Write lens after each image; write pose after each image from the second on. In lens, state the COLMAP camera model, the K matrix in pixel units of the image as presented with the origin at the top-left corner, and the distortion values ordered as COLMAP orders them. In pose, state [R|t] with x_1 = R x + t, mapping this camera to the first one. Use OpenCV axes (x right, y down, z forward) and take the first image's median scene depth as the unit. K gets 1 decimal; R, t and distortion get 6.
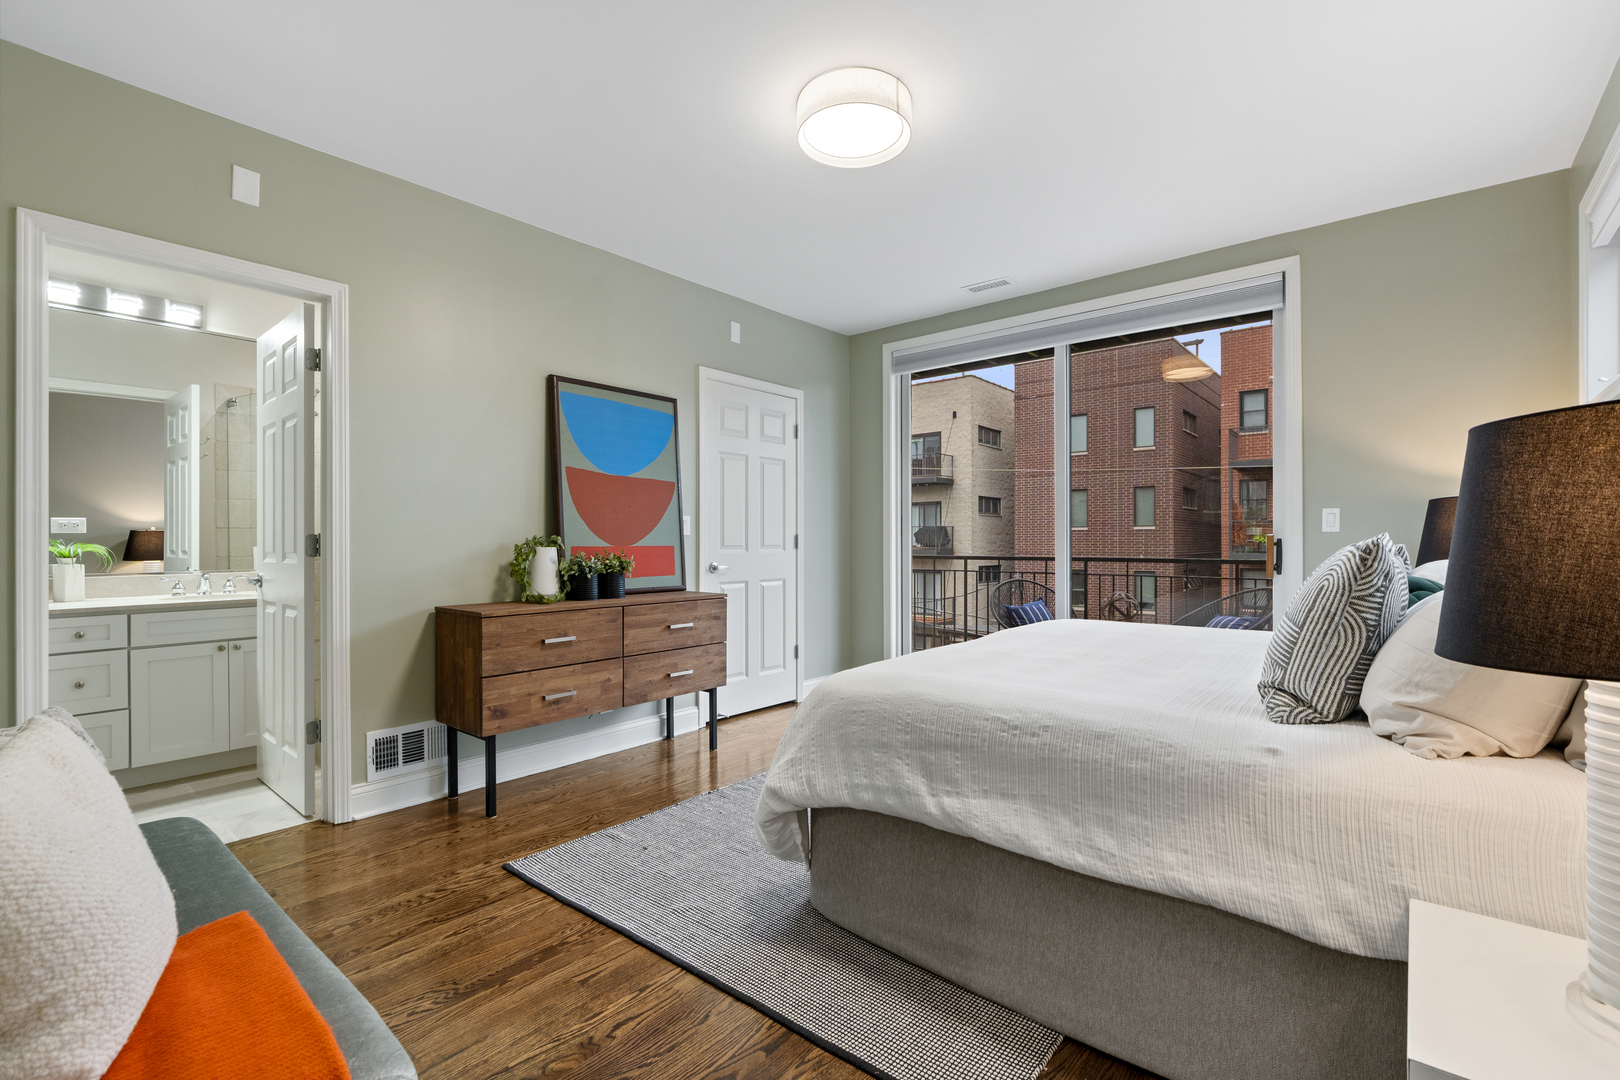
lens RADIAL K [[734.3, 0, 816.3], [0, 734.3, 529.9], [0, 0, 1]] dist [0.000376, 0.000352]
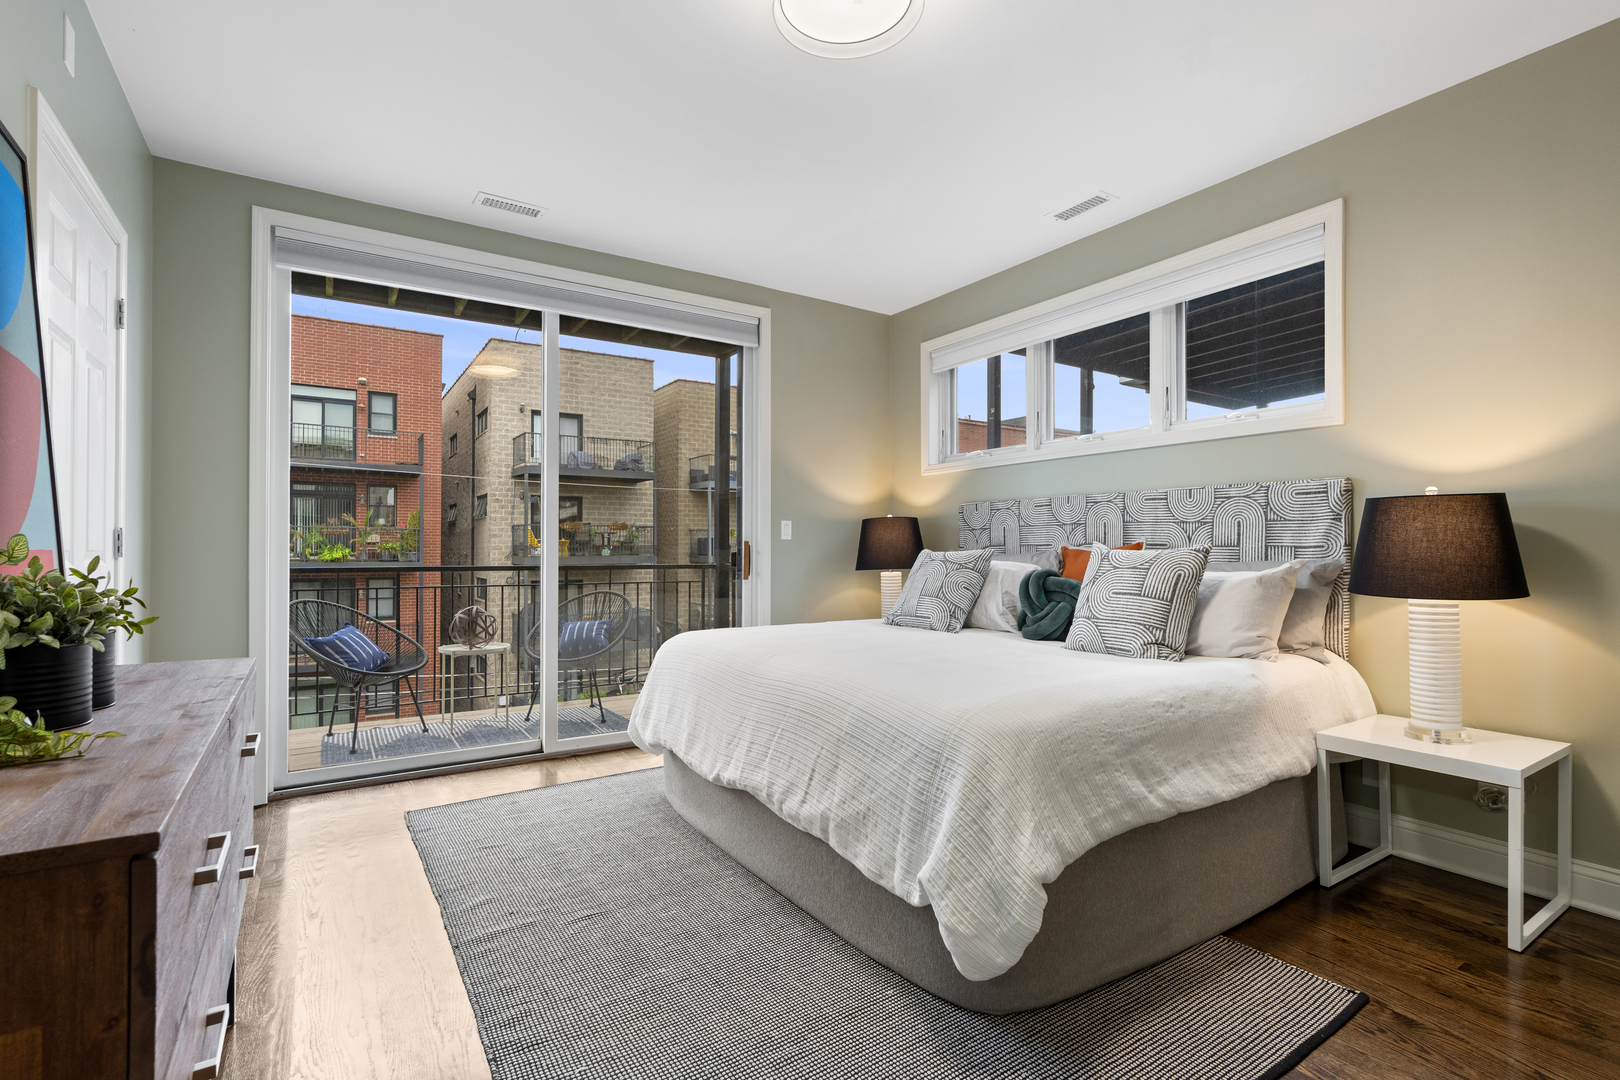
lens RADIAL K [[746.5, 0, 820.5], [0, 746.5, 551.5], [0, 0, 1]] dist [-0.003205, 0.006780]
pose [[0.287968, 0.002995, 0.957635, -0.938489], [-0.014780, 0.999890, 0.001318, 0.031892], [-0.957526, -0.014533, 0.287981, 1.111721]]
